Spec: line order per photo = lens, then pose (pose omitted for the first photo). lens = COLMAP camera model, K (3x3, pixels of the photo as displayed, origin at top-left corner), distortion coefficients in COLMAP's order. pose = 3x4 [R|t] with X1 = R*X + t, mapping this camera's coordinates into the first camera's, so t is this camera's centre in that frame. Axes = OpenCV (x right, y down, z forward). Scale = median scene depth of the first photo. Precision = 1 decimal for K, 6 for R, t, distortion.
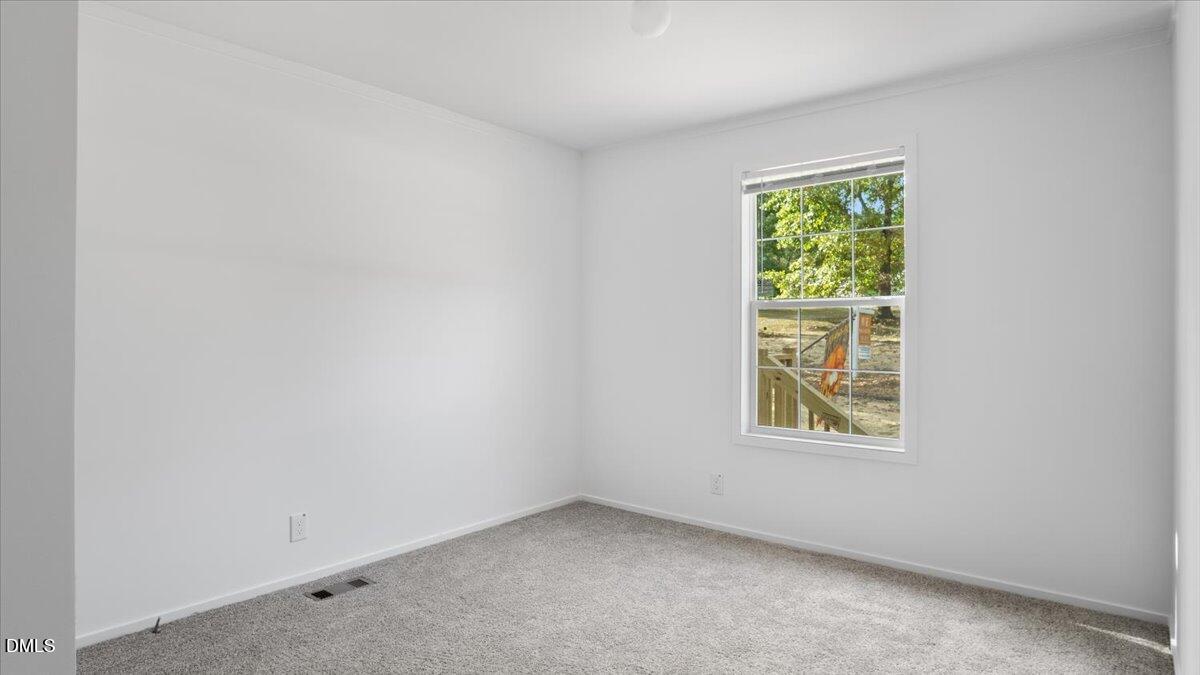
lens RADIAL K [[672.6, 0, 600.2], [0, 672.6, 330.0], [0, 0, 1]] dist [-0.034364, 0.000232]
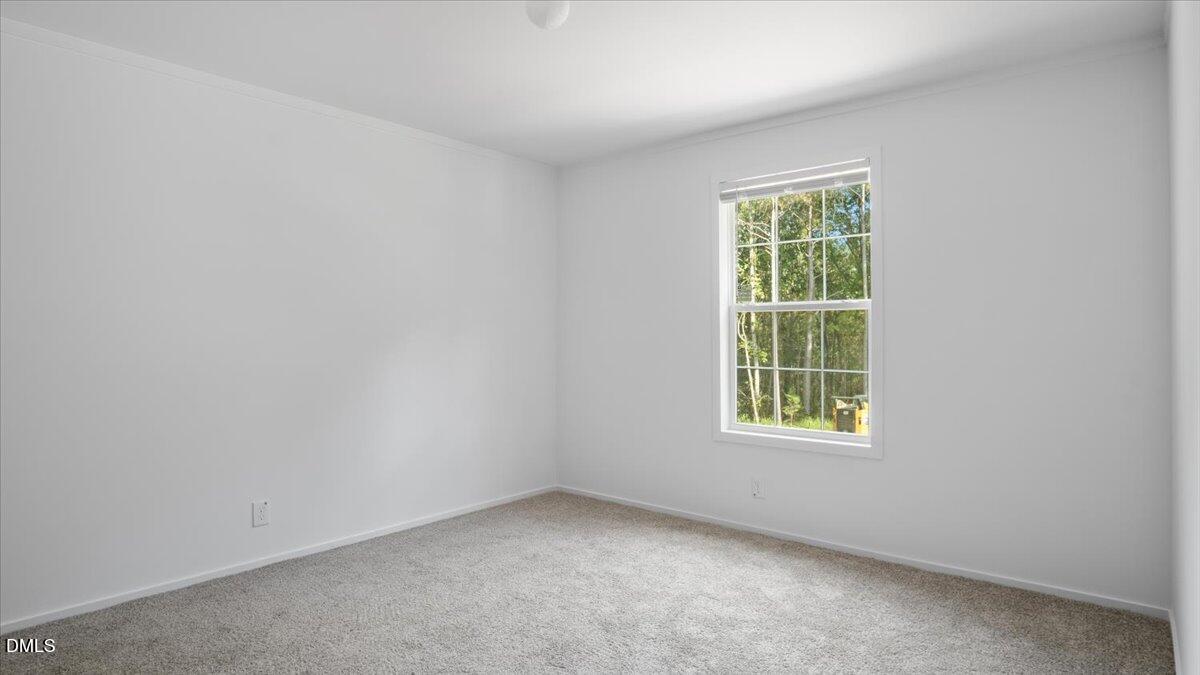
lens RADIAL K [[665.2, 0, 600.0], [0, 665.2, 337.5], [0, 0, 1]] dist [-0.049087, 0.000025]
pose [[0.999240, -0.007578, -0.038248, 0.063192], [0.007798, 0.999954, 0.005607, 0.000578], [0.038204, -0.005901, 0.999253, -0.053004]]
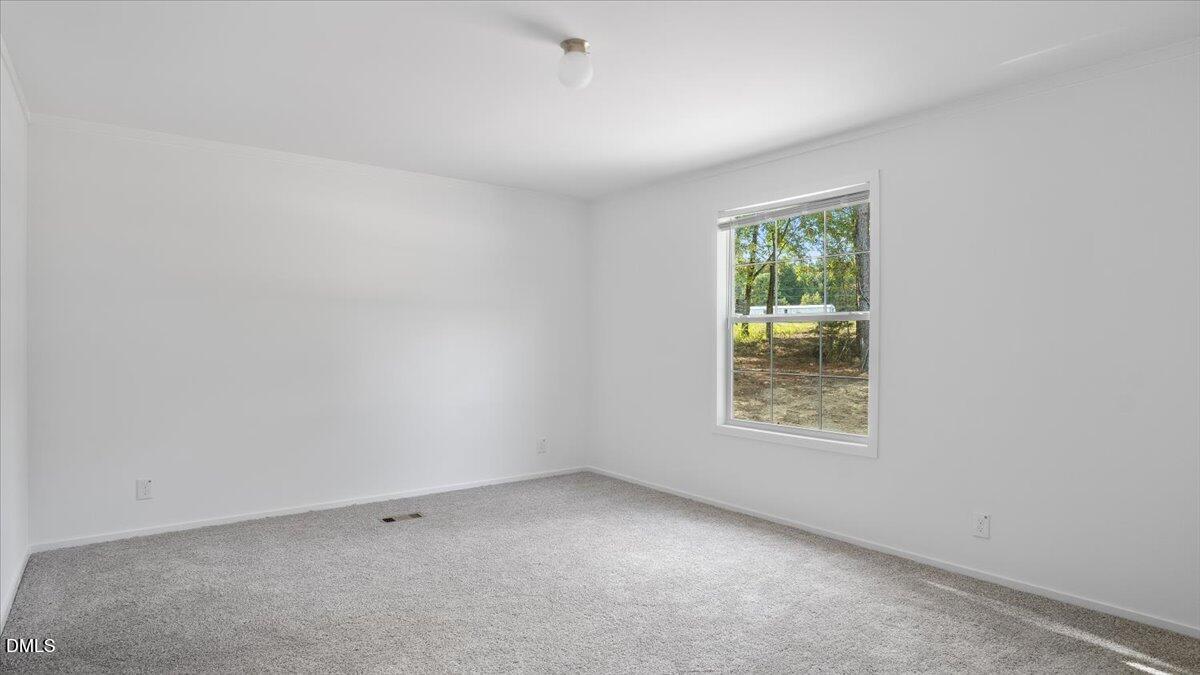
lens RADIAL K [[672.6, 0, 600.2], [0, 672.6, 330.0], [0, 0, 1]] dist [-0.034364, 0.000232]
pose [[0.970124, 0.000104, -0.242611, 0.308394], [-0.003863, 0.999880, -0.015018, 0.001347], [0.242580, 0.015506, 0.970007, -0.251275]]
